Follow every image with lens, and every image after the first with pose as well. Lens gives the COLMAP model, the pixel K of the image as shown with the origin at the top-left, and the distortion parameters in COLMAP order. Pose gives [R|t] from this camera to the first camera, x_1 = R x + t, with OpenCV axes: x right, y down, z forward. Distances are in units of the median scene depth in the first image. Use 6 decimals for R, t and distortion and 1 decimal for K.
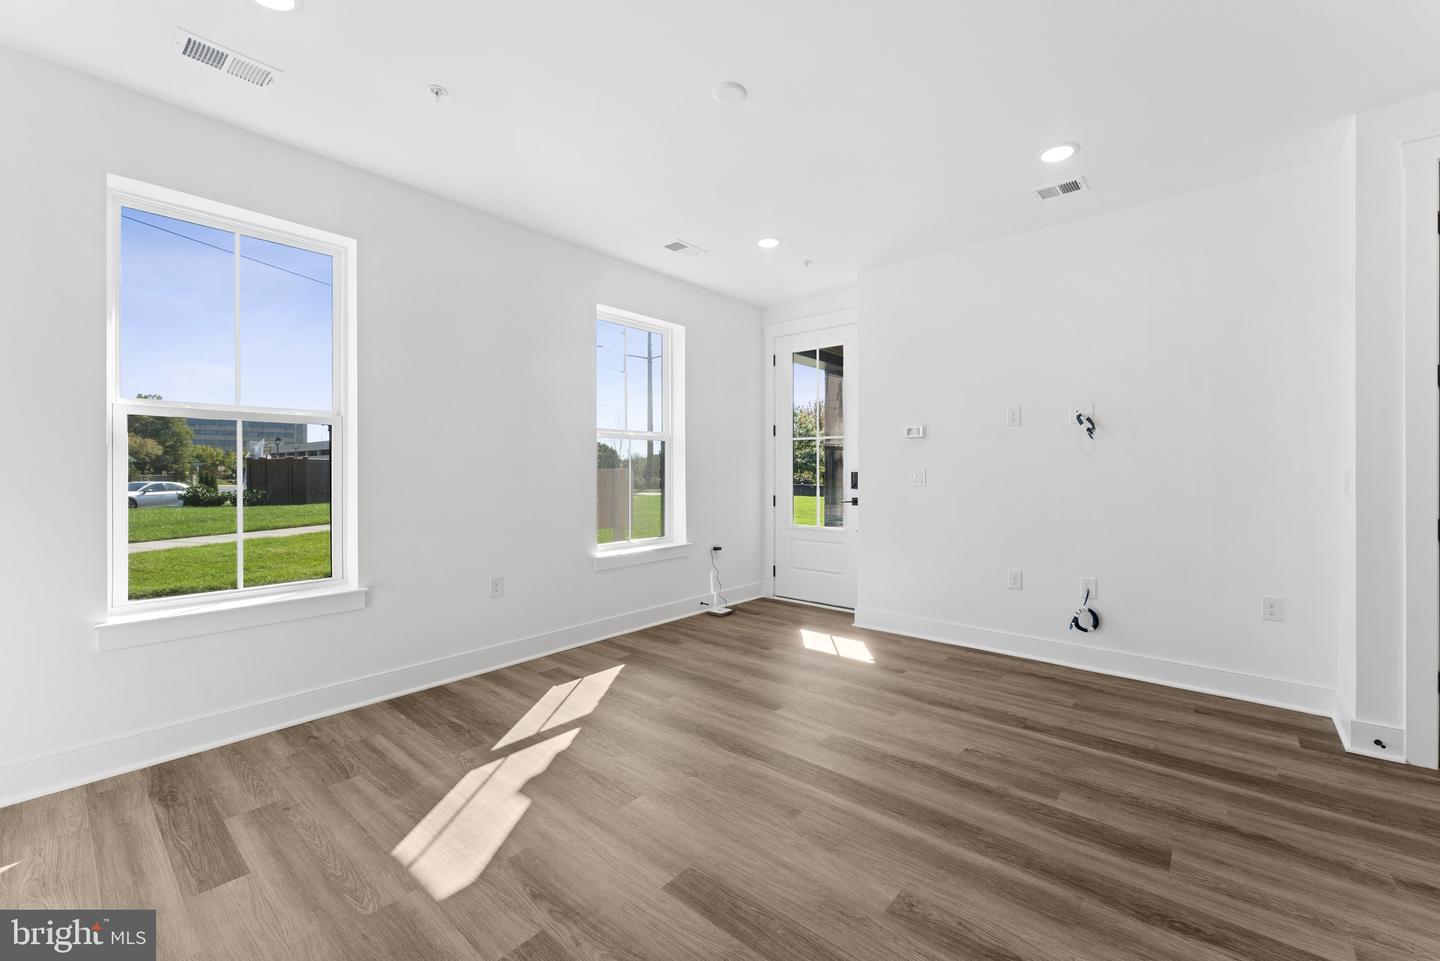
lens RADIAL K [[586.0, 0, 724.0], [0, 586.0, 468.2], [0, 0, 1]] dist [-0.001790, -0.000564]
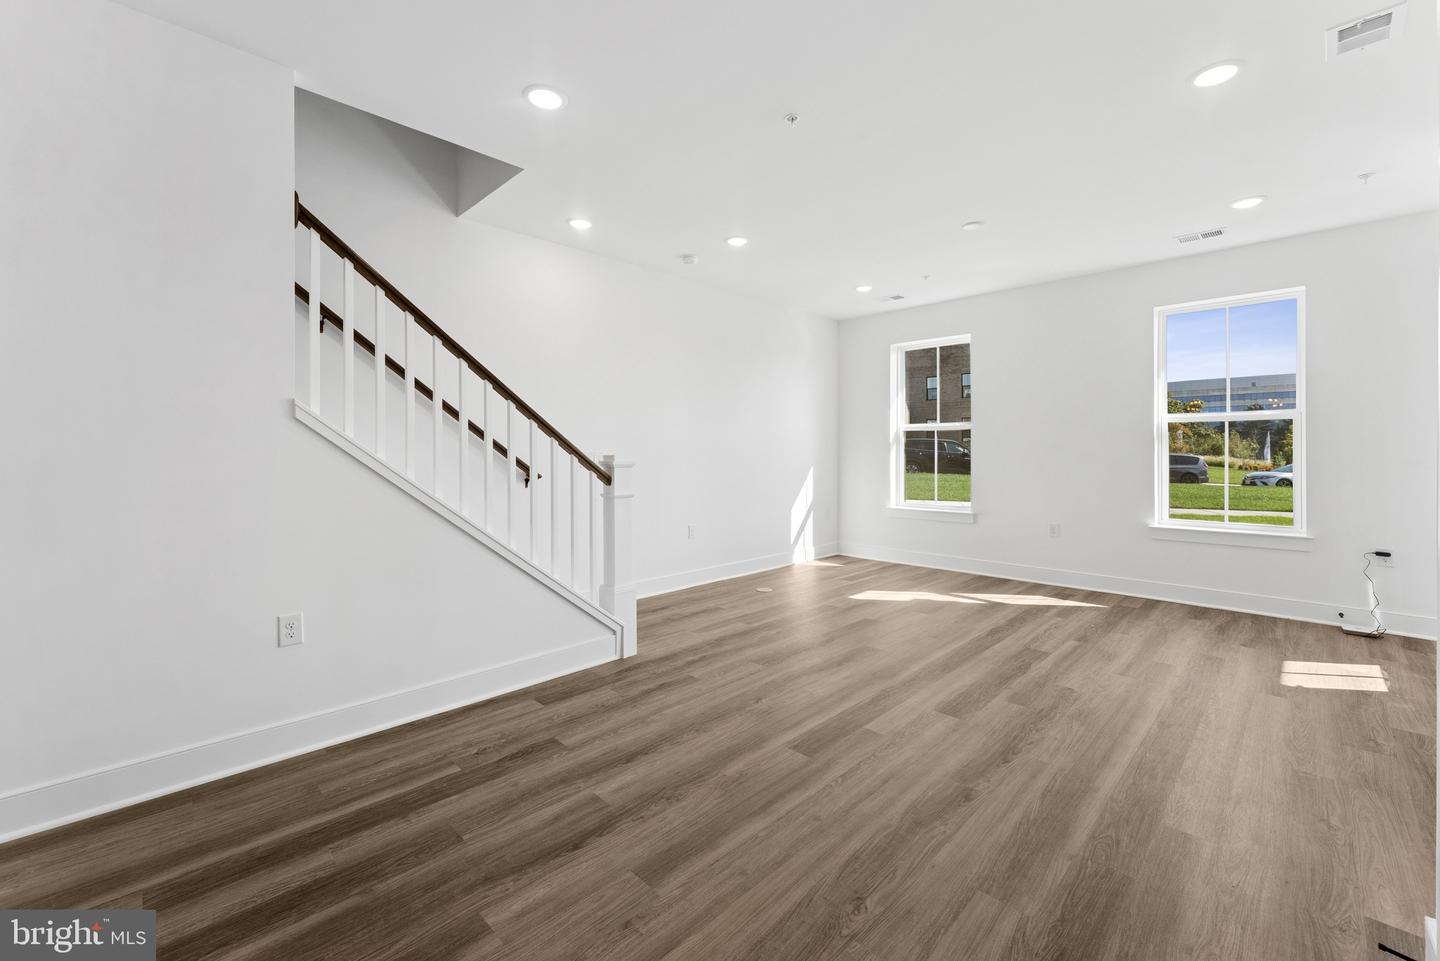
lens RADIAL K [[584.3, 0, 722.6], [0, 584.3, 456.0], [0, 0, 1]] dist [-0.000678, -0.000125]
pose [[-0.081340, 0.004490, -0.996676, 1.455328], [0.002473, 0.999988, 0.004303, 0.006348], [0.996683, -0.002115, -0.081350, 0.355723]]
